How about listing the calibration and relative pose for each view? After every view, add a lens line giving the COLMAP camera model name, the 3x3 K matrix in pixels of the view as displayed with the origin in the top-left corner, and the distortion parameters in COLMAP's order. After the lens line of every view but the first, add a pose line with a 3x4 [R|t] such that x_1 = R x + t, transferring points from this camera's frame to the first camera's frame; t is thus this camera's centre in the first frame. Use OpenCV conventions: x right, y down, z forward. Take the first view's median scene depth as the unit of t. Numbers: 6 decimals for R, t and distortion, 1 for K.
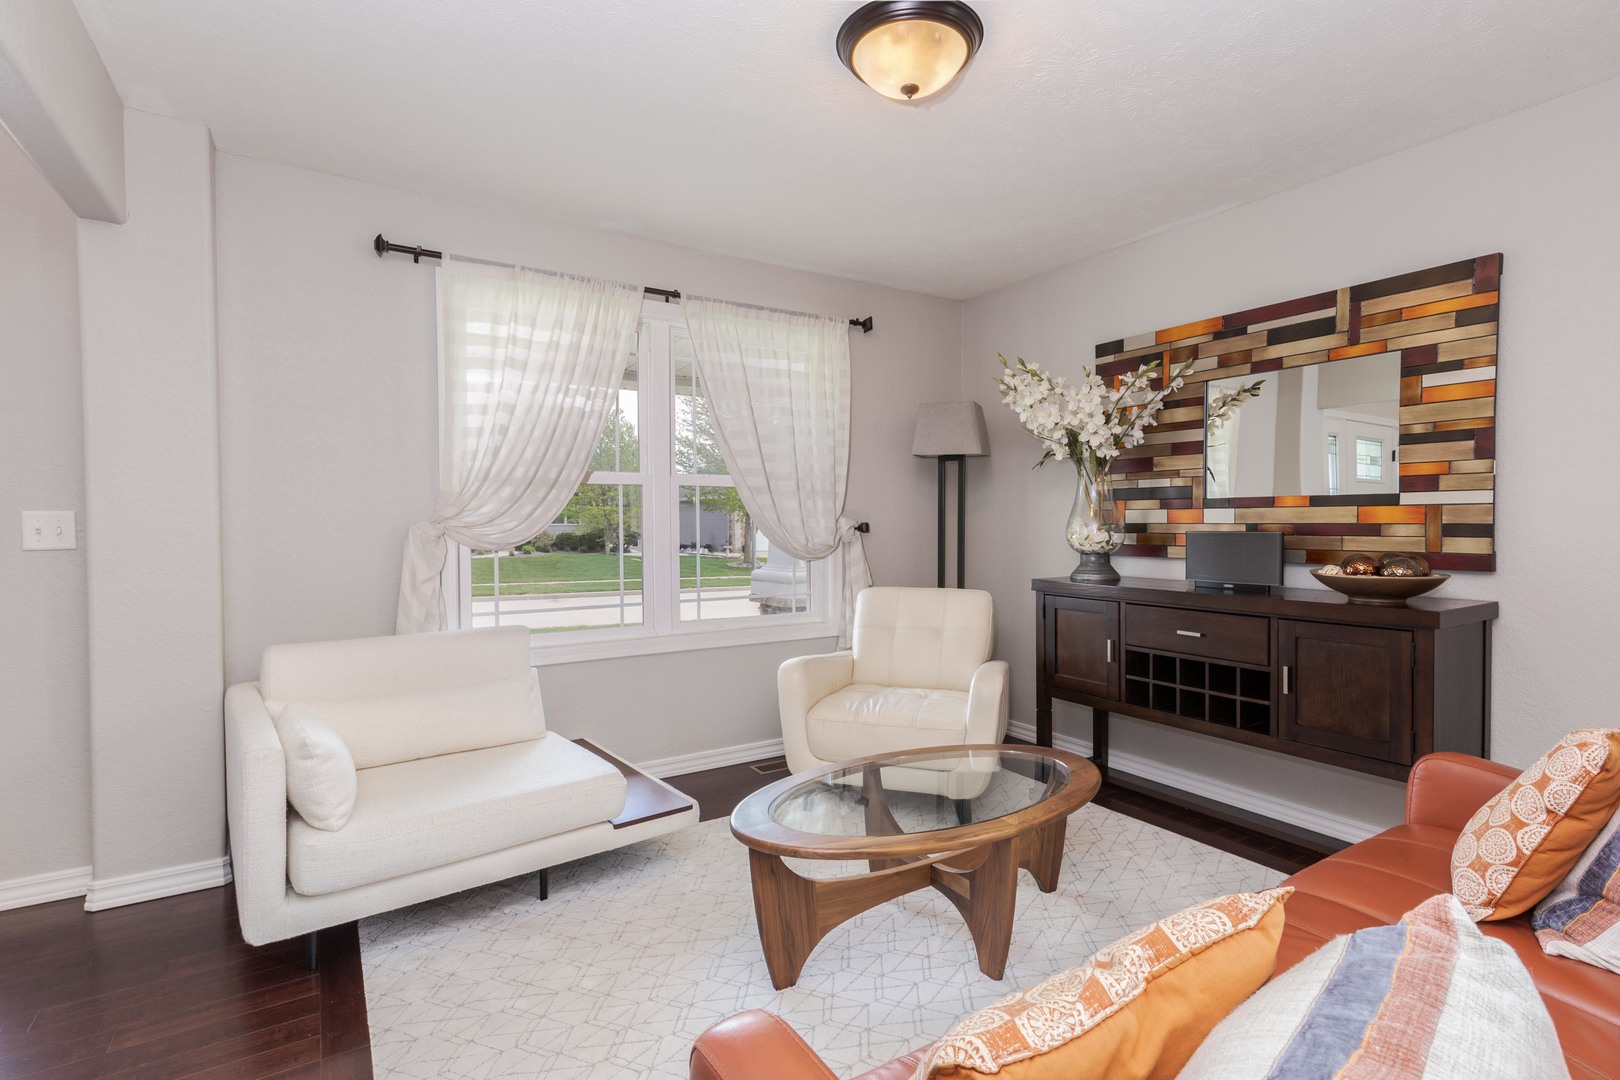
lens RADIAL K [[771.1, 0, 820.3], [0, 771.1, 535.9], [0, 0, 1]] dist [-0.002625, -0.001062]
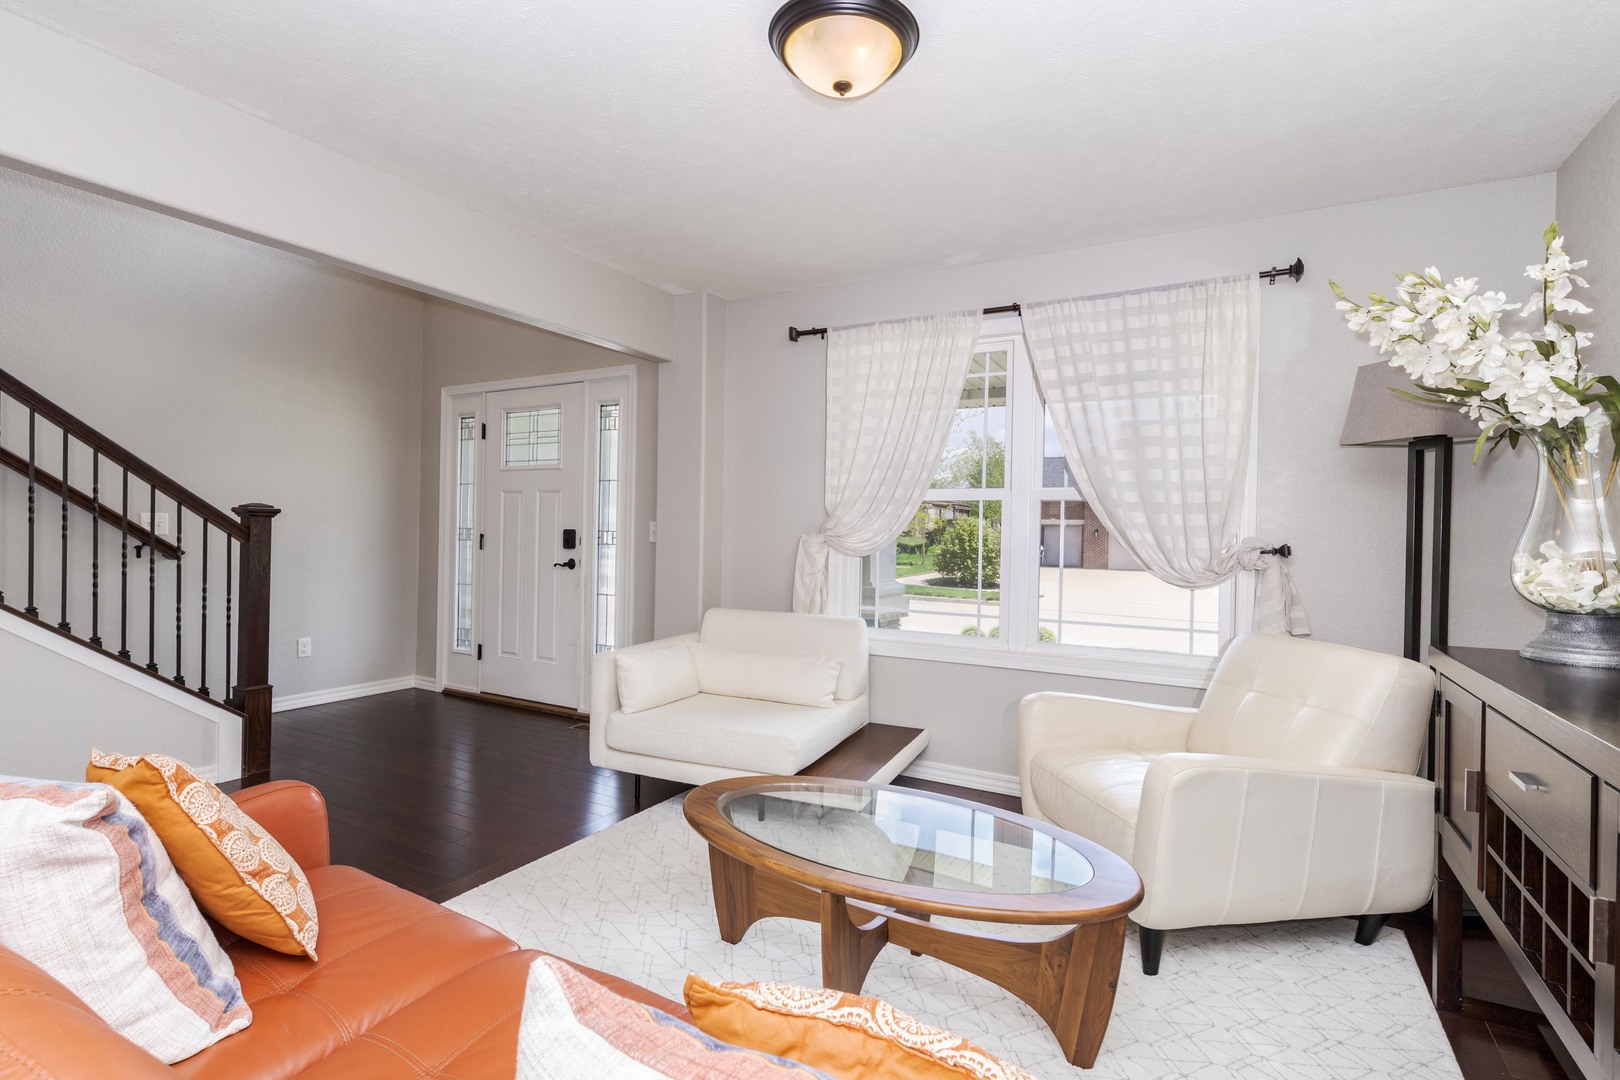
lens RADIAL K [[771.1, 0, 820.3], [0, 771.1, 535.9], [0, 0, 1]] dist [-0.002625, -0.001062]
pose [[0.478204, 0.019019, -0.878043, 0.675850], [-0.036444, 0.999334, 0.001798, -0.013915], [0.877492, 0.031140, 0.478579, 0.371856]]
